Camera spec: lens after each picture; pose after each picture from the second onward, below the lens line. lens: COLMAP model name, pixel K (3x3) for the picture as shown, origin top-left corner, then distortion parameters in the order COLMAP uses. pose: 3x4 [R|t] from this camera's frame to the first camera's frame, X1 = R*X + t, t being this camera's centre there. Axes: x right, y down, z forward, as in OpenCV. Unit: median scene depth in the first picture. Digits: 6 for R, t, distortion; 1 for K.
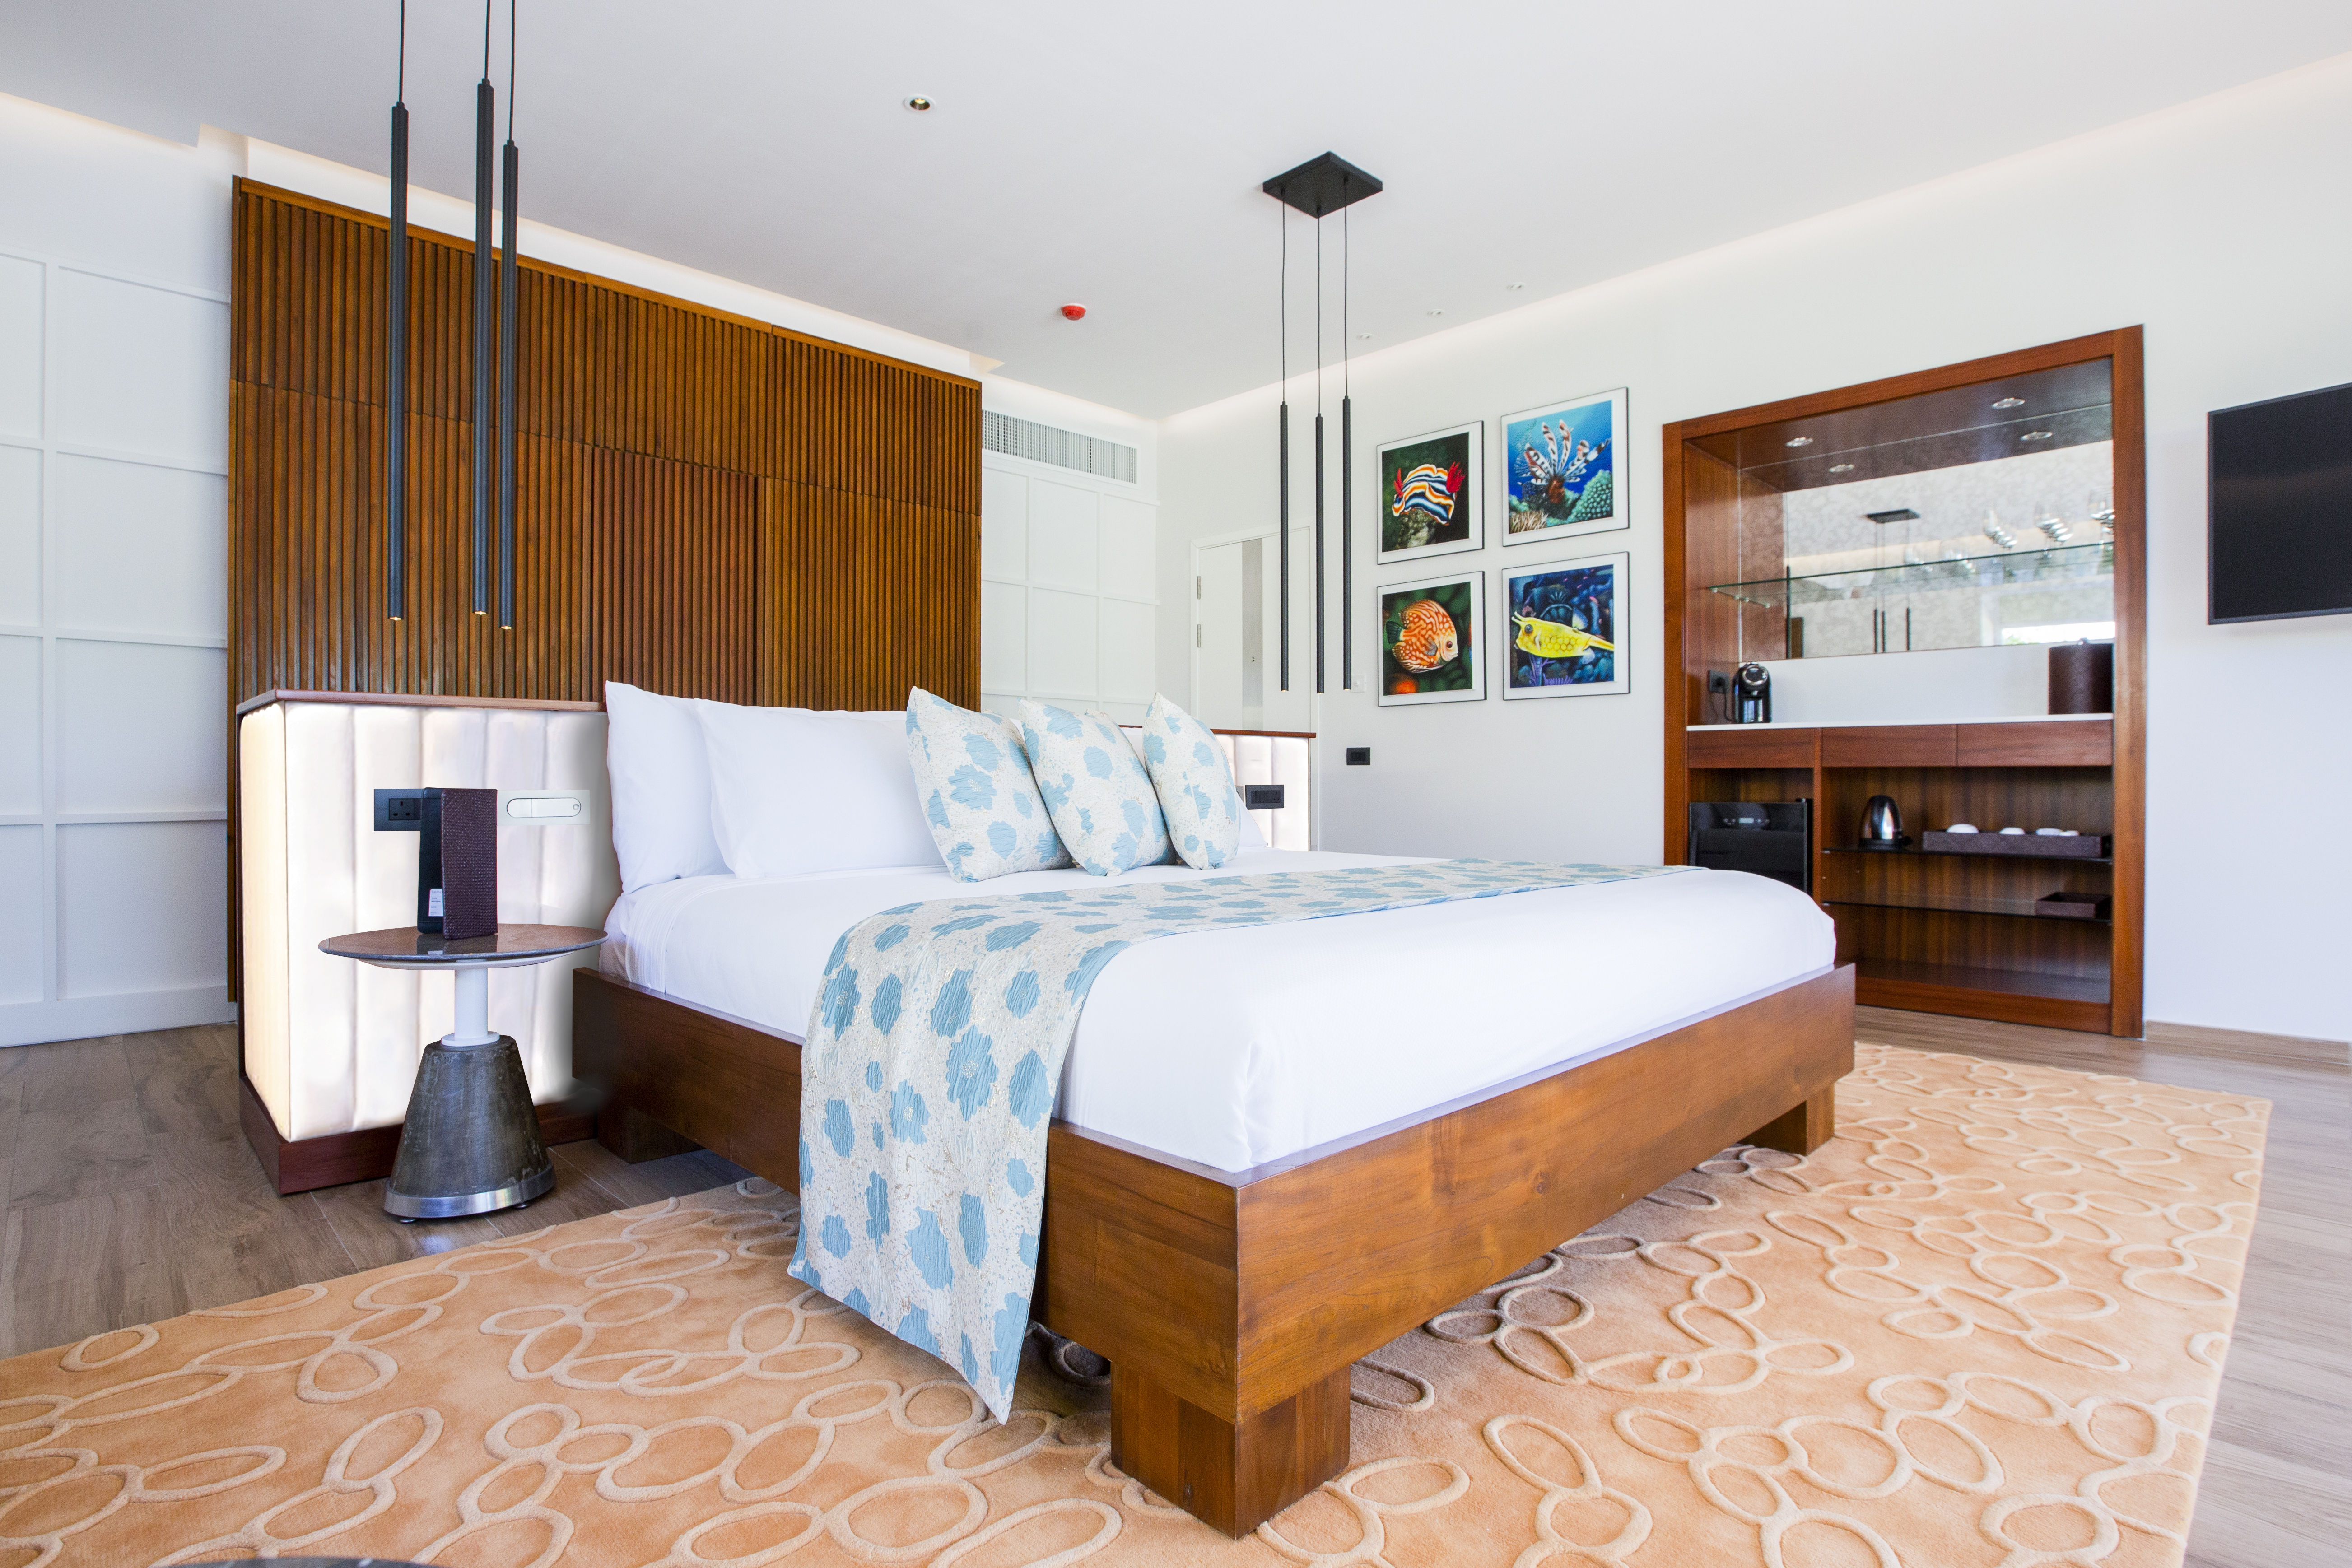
lens RADIAL K [[1177.9, 0, 1171.6], [0, 1177.9, 787.2], [0, 0, 1]] dist [-0.049664, 0.016076]
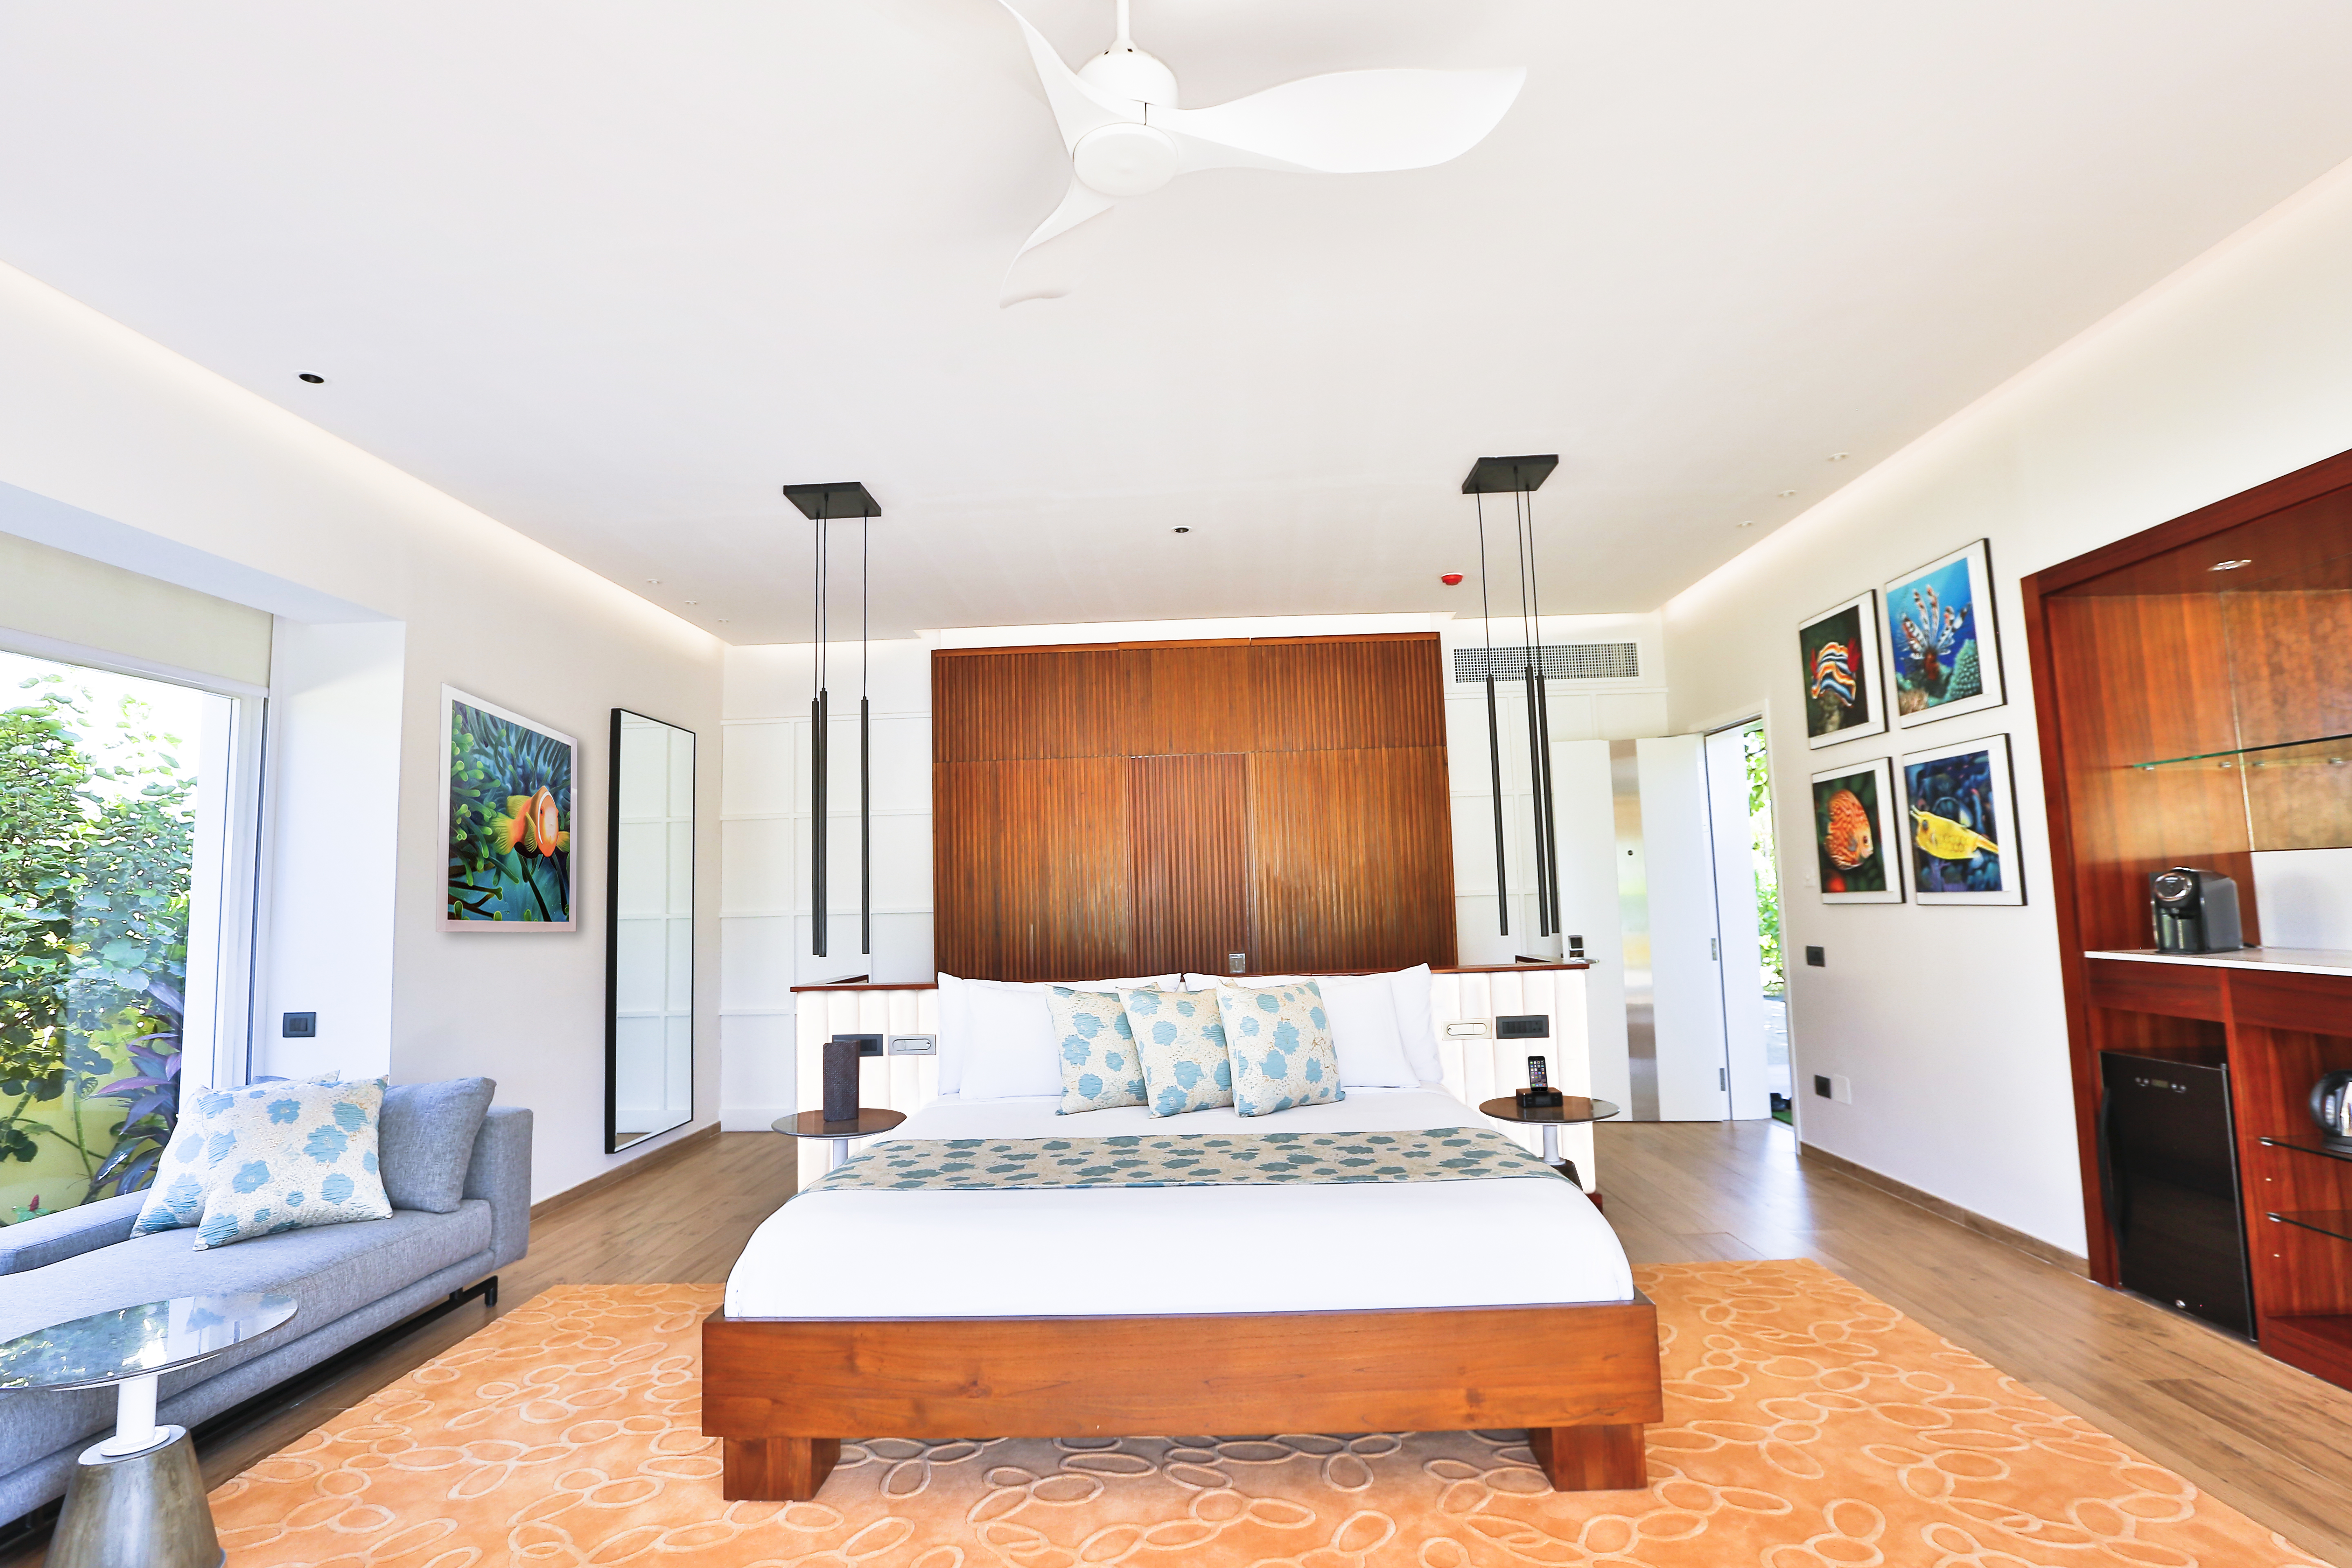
lens RADIAL K [[1134.6, 0, 1171.8], [0, 1134.6, 786.5], [0, 0, 1]] dist [-0.056859, 0.023737]
pose [[0.691211, -0.092842, -0.716664, 0.539870], [0.027269, 0.994358, -0.102516, -0.100208], [0.722138, 0.051317, 0.689843, 0.035795]]
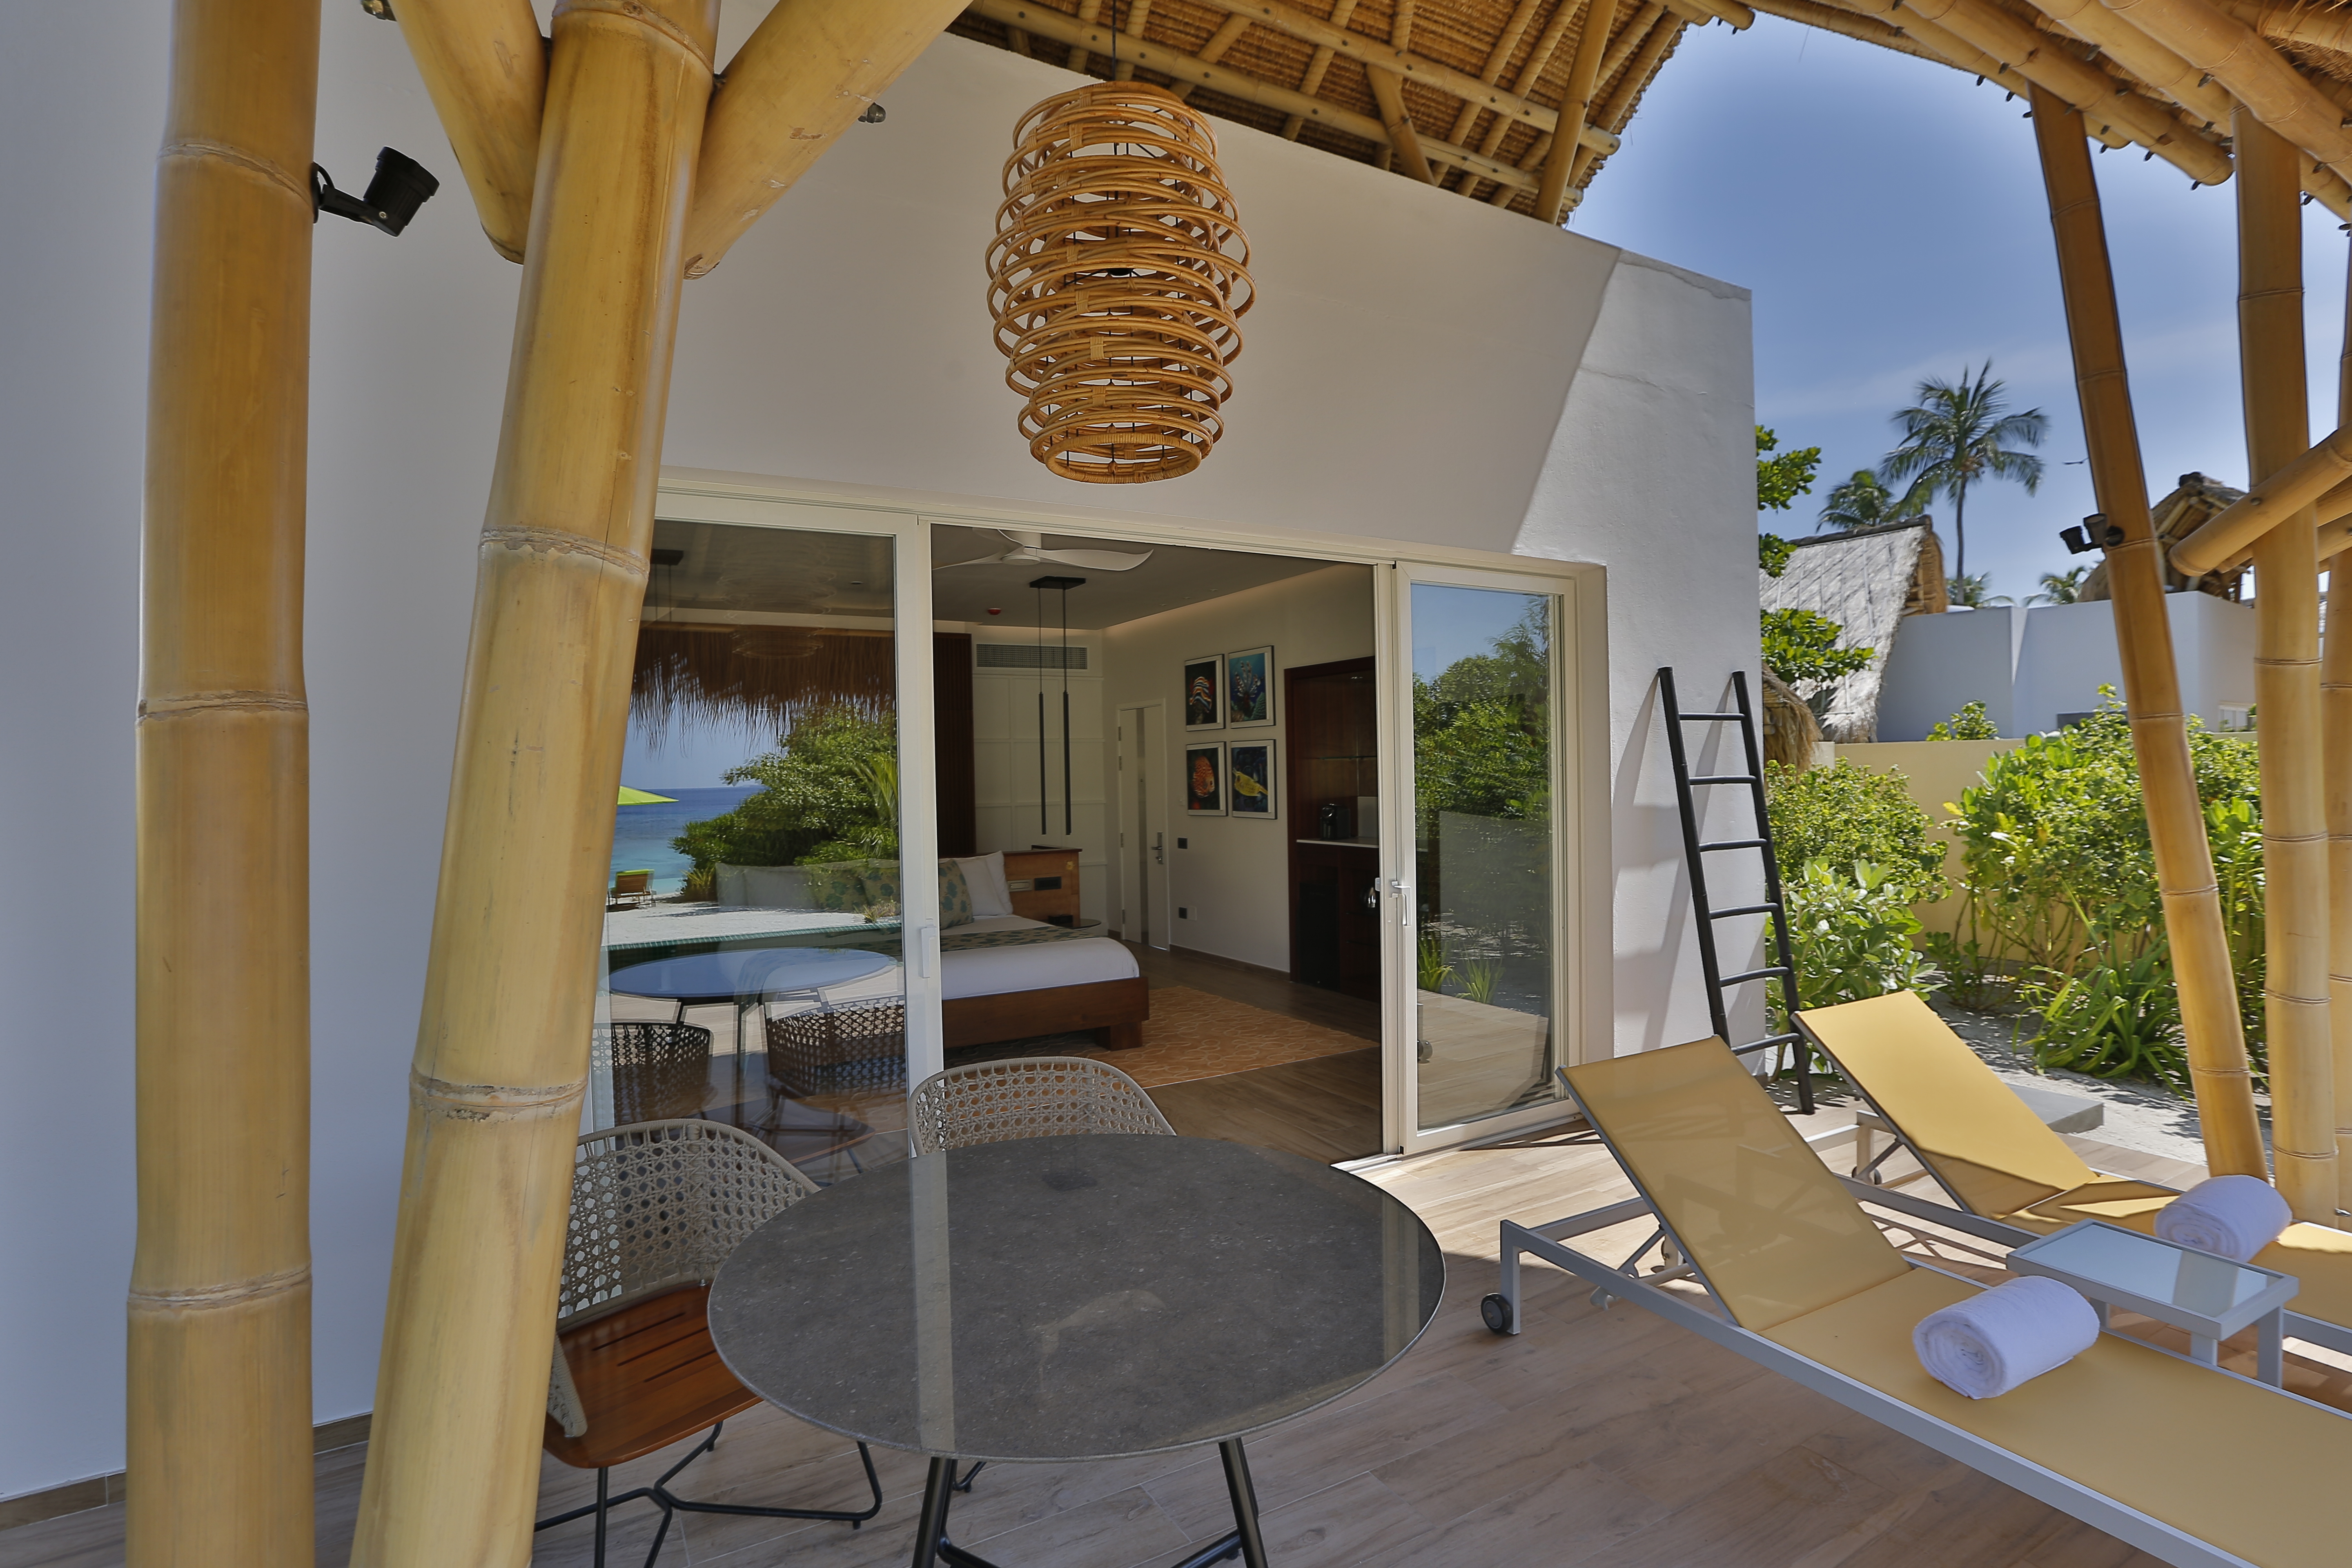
lens RADIAL K [[1162.2, 0, 1176.0], [0, 1162.2, 784.0], [0, 0, 1]] dist [-0.048255, 0.022934]
pose [[0.968151, -0.018812, -0.249658, 0.685215], [0.020715, 0.999773, 0.004999, -0.145367], [0.249507, -0.010011, 0.968321, -0.745596]]
